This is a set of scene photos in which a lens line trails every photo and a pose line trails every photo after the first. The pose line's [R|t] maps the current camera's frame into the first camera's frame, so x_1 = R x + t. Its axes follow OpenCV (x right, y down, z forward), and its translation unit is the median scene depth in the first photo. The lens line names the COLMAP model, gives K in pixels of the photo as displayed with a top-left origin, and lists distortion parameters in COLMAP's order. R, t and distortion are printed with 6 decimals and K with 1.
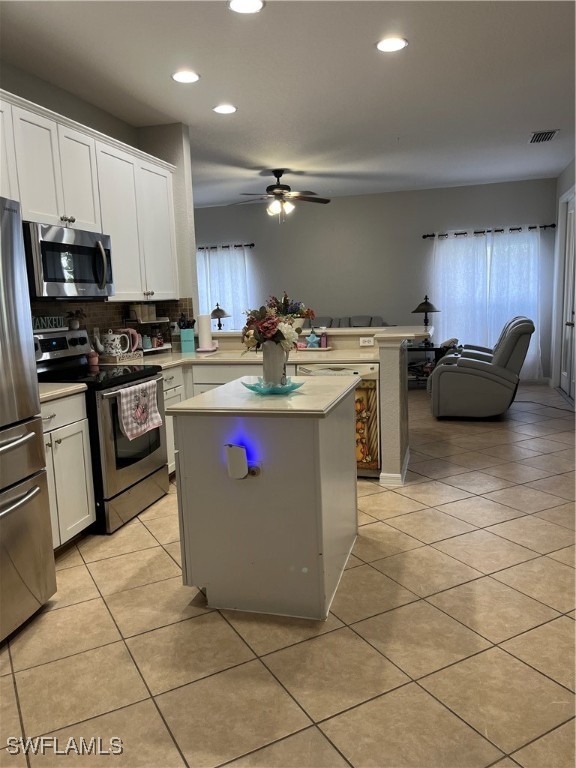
lens RADIAL K [[585.2, 0, 287.7], [0, 585.2, 385.3], [0, 0, 1]] dist [0.037798, -0.021182]
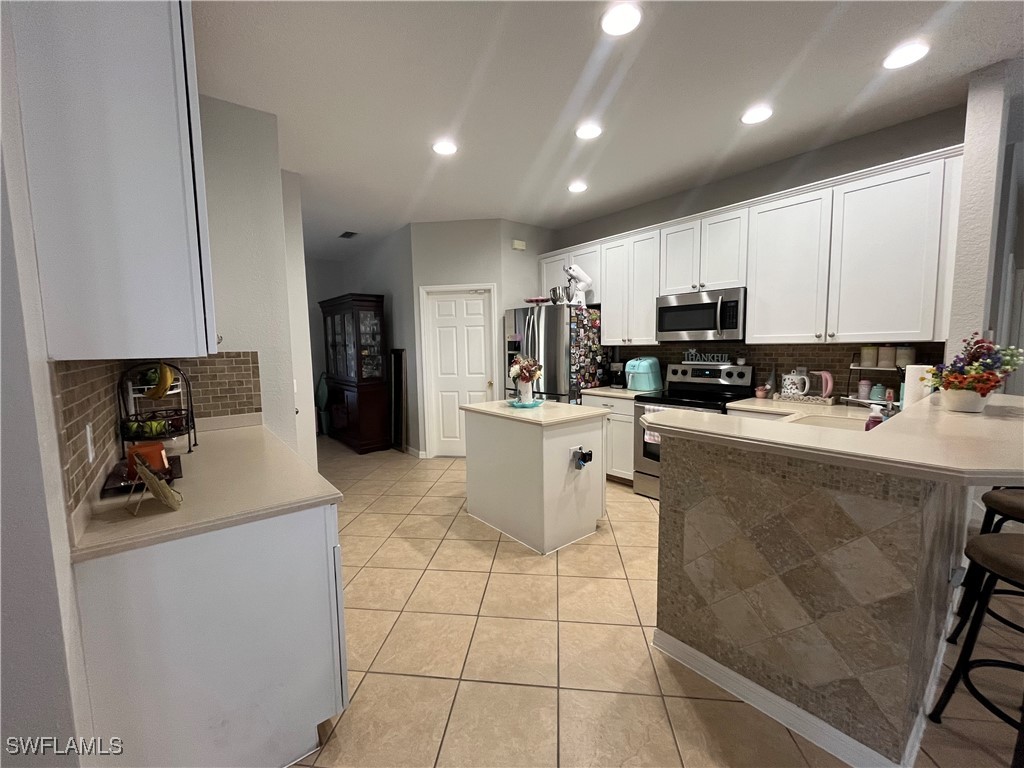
lens RADIAL K [[415.4, 0, 508.5], [0, 415.4, 384.6], [0, 0, 1]] dist [-0.003476, -0.000009]
pose [[-0.585536, 0.120581, -0.801628, 0.675427], [-0.082655, 0.974841, 0.207010, -0.207501], [0.806421, 0.187470, -0.560838, 1.167554]]
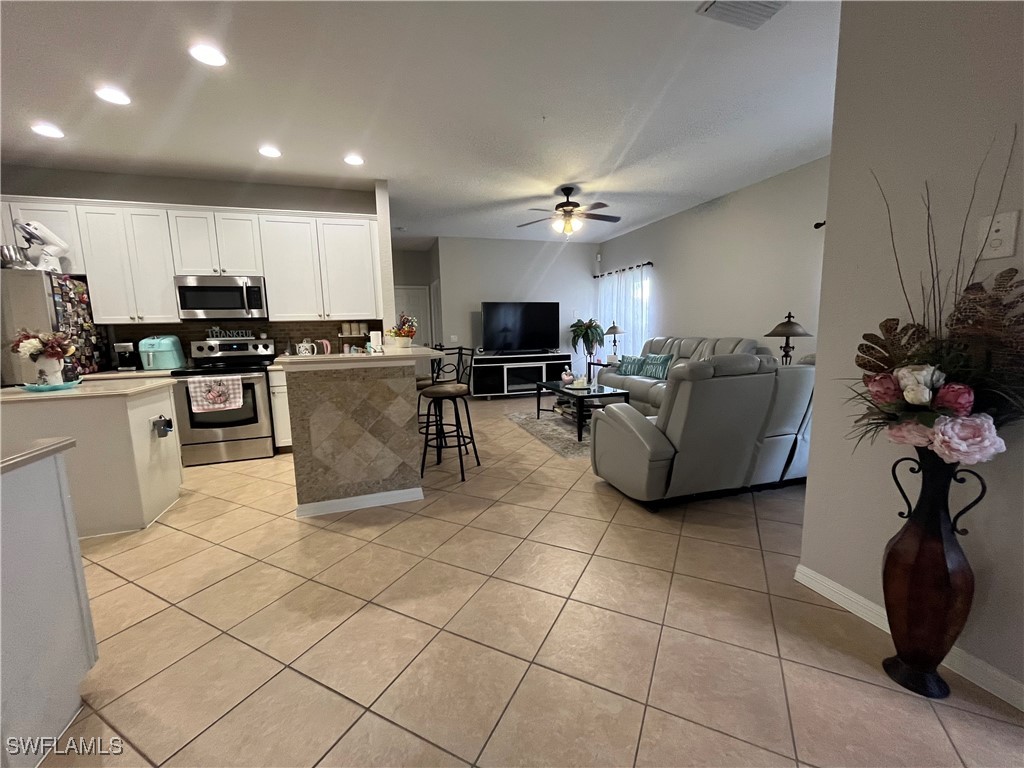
lens RADIAL K [[415.4, 0, 508.6], [0, 415.4, 384.8], [0, 0, 1]] dist [-0.003476, -0.000009]
pose [[0.557363, 0.131776, -0.819745, 0.983373], [-0.116339, 0.989979, 0.080040, -0.146243], [0.822077, 0.050757, 0.567109, 0.967744]]
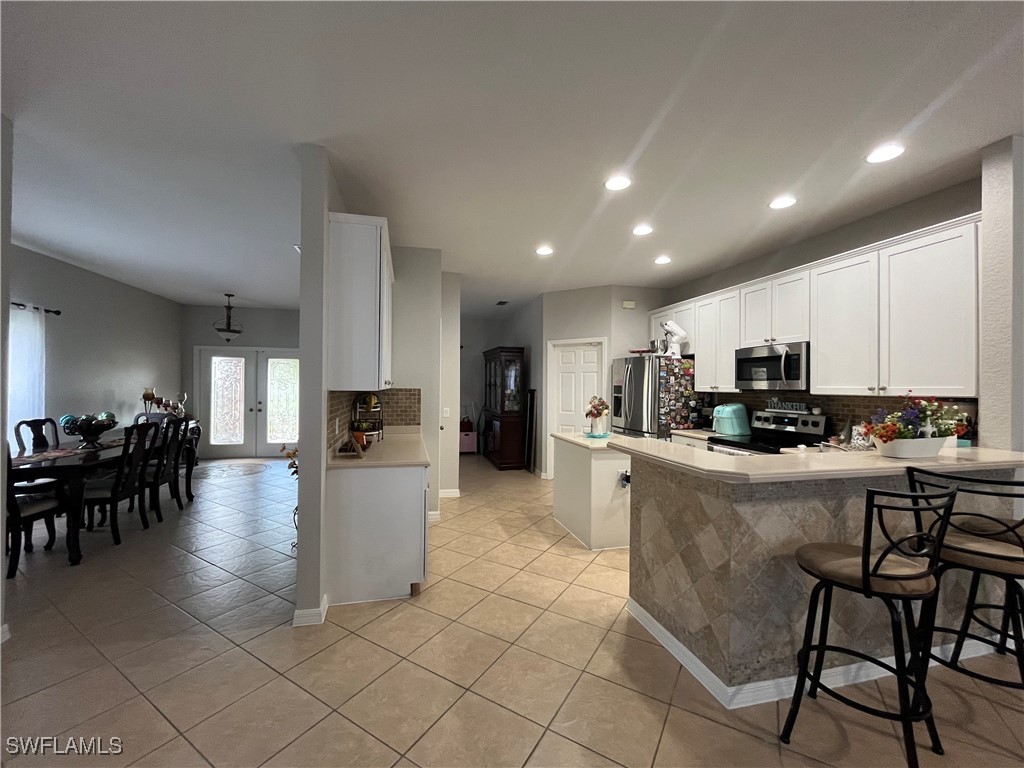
lens RADIAL K [[415.4, 0, 508.3], [0, 415.4, 385.1], [0, 0, 1]] dist [-0.003476, -0.000009]
pose [[-0.870983, 0.024228, -0.490716, 0.711426], [-0.052458, 0.988488, 0.141913, -0.267239], [0.488505, 0.149346, -0.859685, 1.525152]]
